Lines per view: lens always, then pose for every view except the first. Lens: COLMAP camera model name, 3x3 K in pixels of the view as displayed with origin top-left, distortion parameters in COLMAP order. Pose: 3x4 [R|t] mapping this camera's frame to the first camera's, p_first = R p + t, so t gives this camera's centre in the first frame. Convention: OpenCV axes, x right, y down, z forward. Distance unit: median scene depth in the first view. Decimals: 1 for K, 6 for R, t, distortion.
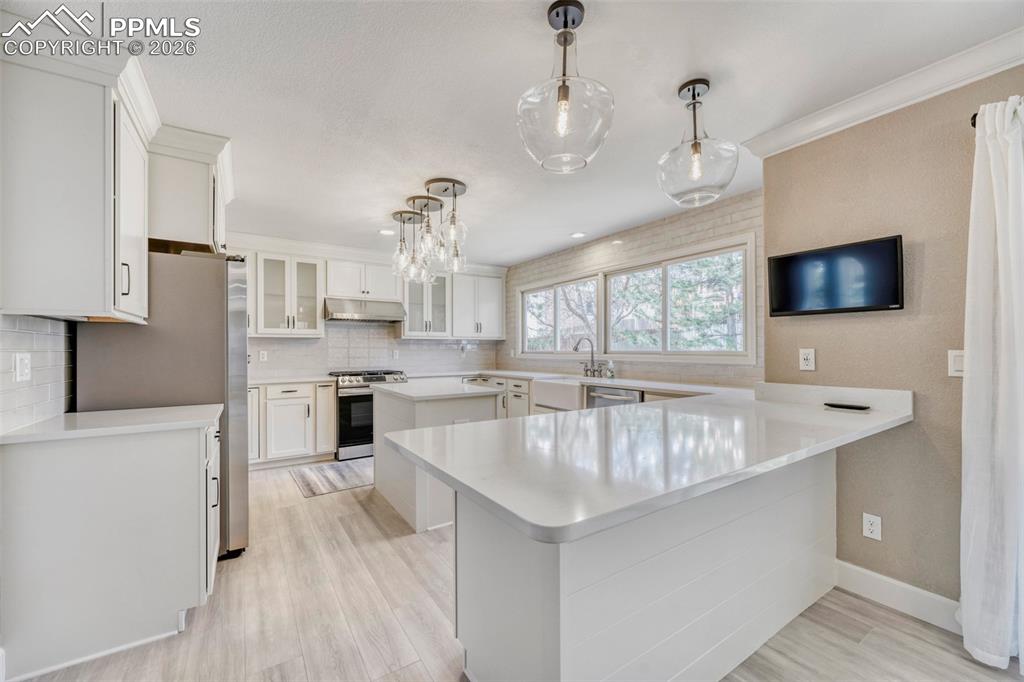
lens RADIAL K [[410.5, 0, 509.9], [0, 410.5, 340.7], [0, 0, 1]] dist [-0.002387, 0.000063]
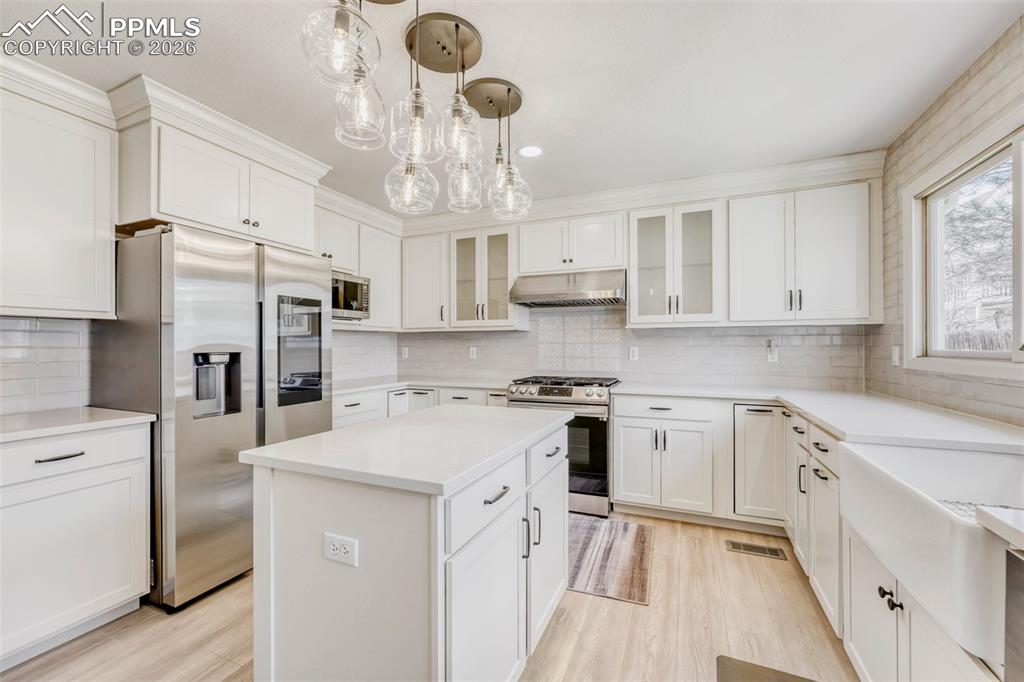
lens RADIAL K [[410.5, 0, 513.3], [0, 410.5, 342.3], [0, 0, 1]] dist [-0.002387, 0.000063]
pose [[0.546065, -0.004853, -0.837729, 0.153405], [0.017774, 0.999825, 0.005793, 0.009563], [0.837554, -0.018053, 0.546056, 0.516299]]
